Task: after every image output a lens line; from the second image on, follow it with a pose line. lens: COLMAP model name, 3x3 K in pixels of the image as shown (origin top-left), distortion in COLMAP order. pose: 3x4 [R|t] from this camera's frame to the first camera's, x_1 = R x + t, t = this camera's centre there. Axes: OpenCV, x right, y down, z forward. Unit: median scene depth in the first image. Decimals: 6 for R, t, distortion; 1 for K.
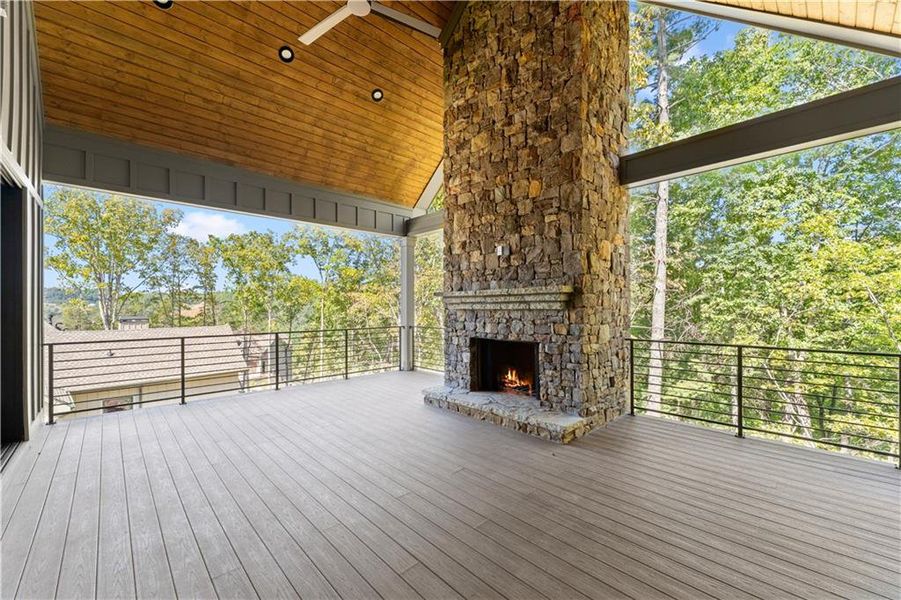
lens RADIAL K [[358.8, 0, 445.6], [0, 358.8, 310.3], [0, 0, 1]] dist [-0.004214, 0.001642]
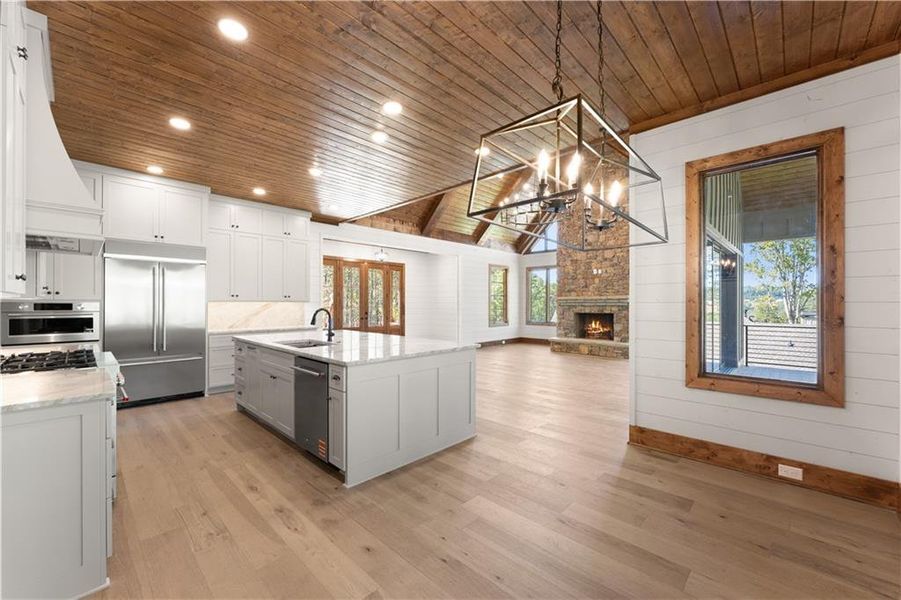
lens RADIAL K [[358.8, 0, 454.5], [0, 358.8, 303.0], [0, 0, 1]] dist [-0.004214, 0.001642]
pose [[0.053103, -0.000320, -0.998589, 1.211504], [-0.006338, 0.999980, -0.000657, -0.035880], [0.998569, 0.006363, 0.053100, -1.105934]]
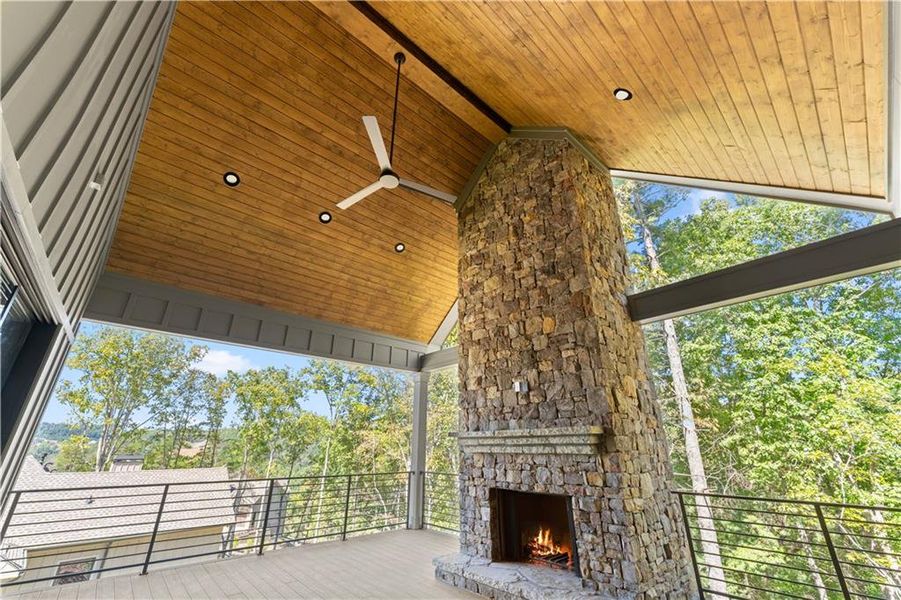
lens RADIAL K [[358.8, 0, 449.7], [0, 358.8, 303.2], [0, 0, 1]] dist [-0.004214, 0.001642]
pose [[0.999677, -0.003231, -0.025220, -0.004673], [-0.006655, 0.924065, -0.382177, -0.004945], [0.024539, 0.382221, 0.923745, 0.026048]]
